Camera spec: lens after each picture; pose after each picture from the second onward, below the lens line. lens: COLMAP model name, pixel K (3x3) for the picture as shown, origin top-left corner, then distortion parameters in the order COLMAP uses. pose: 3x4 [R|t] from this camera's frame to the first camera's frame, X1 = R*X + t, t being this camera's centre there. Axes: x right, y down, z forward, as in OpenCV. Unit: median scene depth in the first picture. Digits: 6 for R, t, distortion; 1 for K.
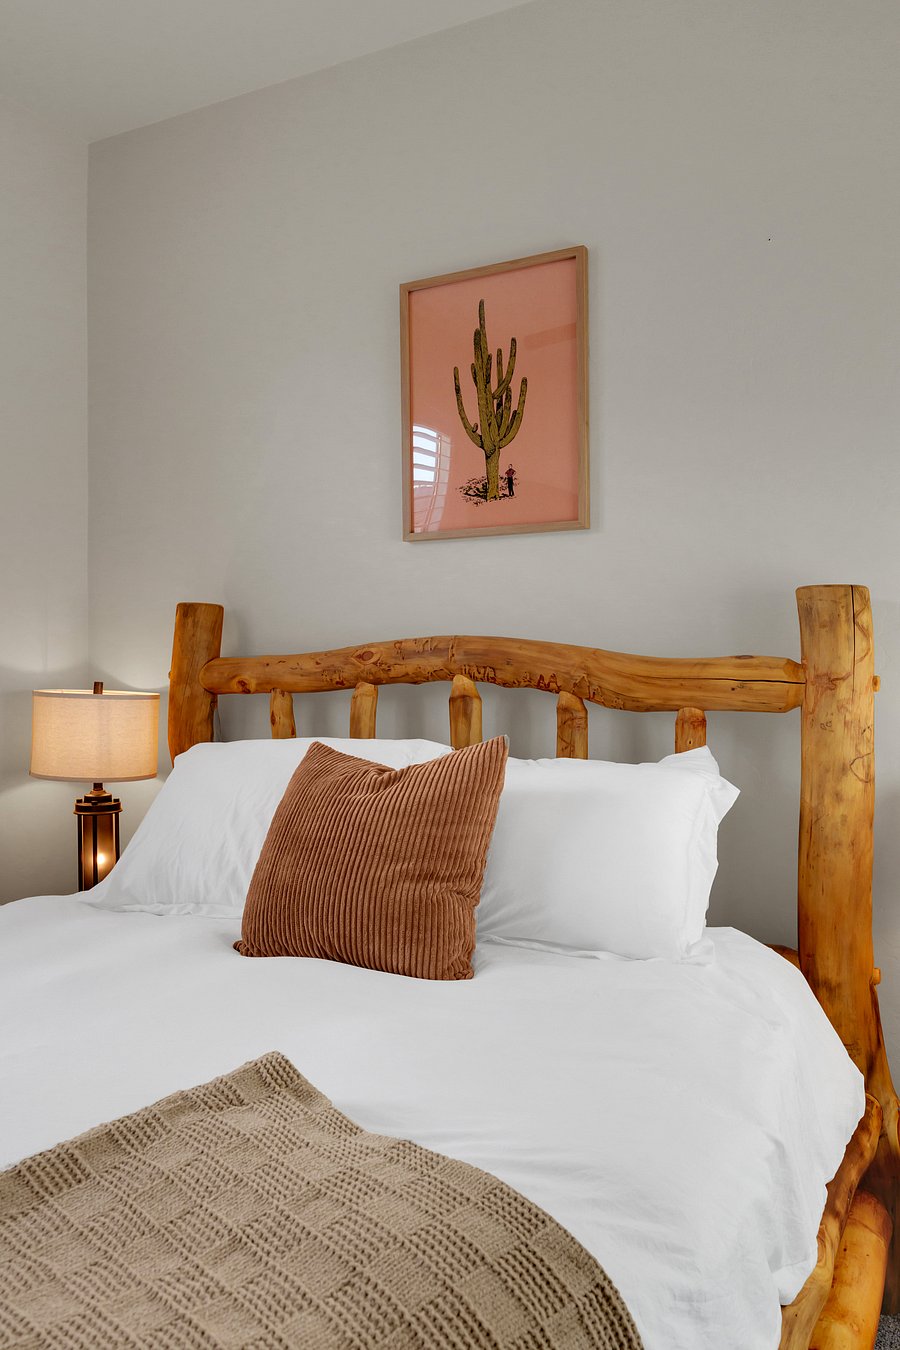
lens RADIAL K [[1001.9, 0, 450.4], [0, 1001.9, 658.8], [0, 0, 1]] dist [-0.005411, 0.000018]
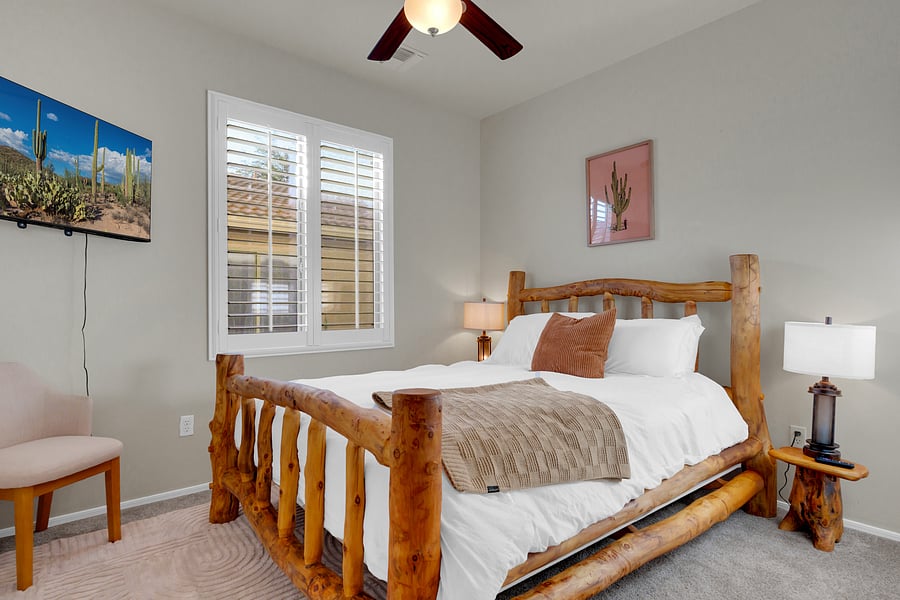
lens RADIAL K [[452.4, 0, 450.0], [0, 452.4, 300.0], [0, 0, 1]] dist [0.000549, -0.000457]
pose [[0.926440, -0.005151, -0.376408, 0.082240], [0.001157, 0.999941, -0.010835, 0.052288], [0.376441, 0.009603, 0.926391, -0.377833]]
